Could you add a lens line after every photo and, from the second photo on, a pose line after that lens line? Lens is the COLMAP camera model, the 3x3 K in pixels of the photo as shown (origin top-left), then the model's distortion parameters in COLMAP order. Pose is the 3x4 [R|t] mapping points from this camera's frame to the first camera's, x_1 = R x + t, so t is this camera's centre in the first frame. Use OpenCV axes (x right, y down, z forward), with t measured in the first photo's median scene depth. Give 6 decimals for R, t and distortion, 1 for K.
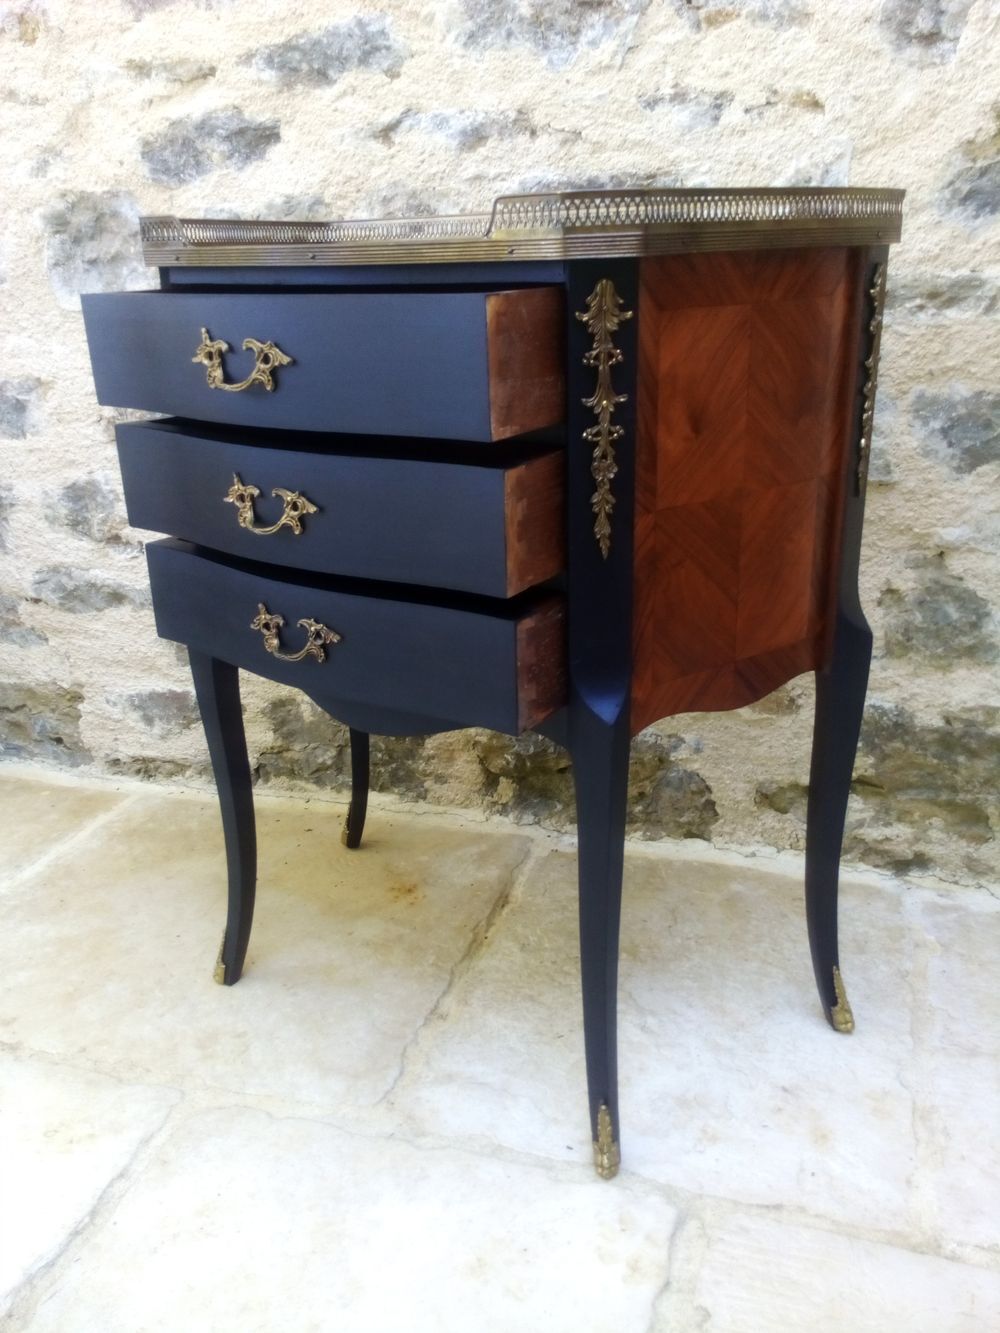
lens RADIAL K [[1109.2, 0, 507.3], [0, 1109.2, 654.0], [0, 0, 1]] dist [0.050296, -0.091599]
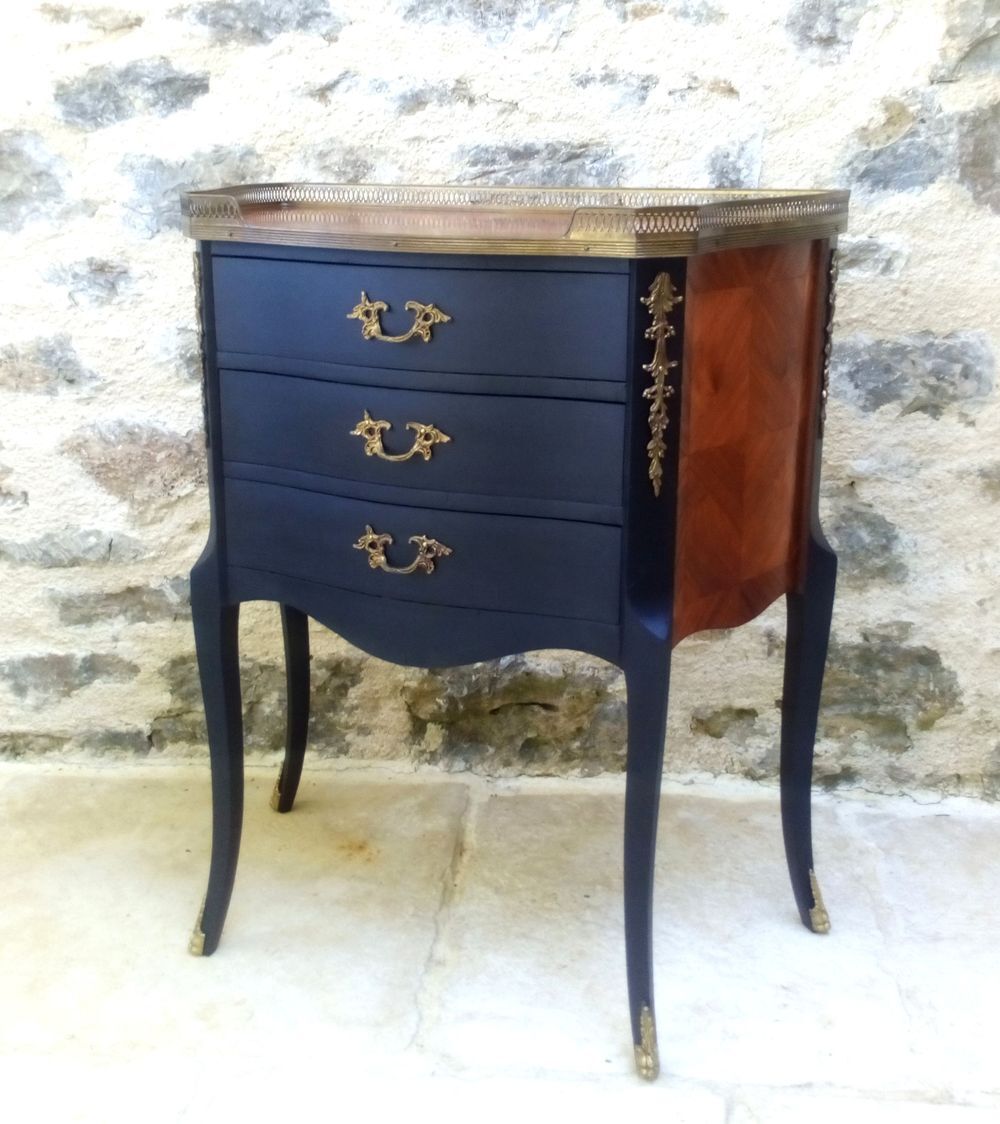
lens RADIAL K [[1346.2, 0, 492.2], [0, 1346.2, 457.2], [0, 0, 1]] dist [0.065047, 0.000000]
pose [[0.975659, -0.022870, 0.218099, -0.252515], [0.046577, 0.993467, -0.104185, 0.006652], [-0.214292, 0.111807, 0.970350, -0.224070]]
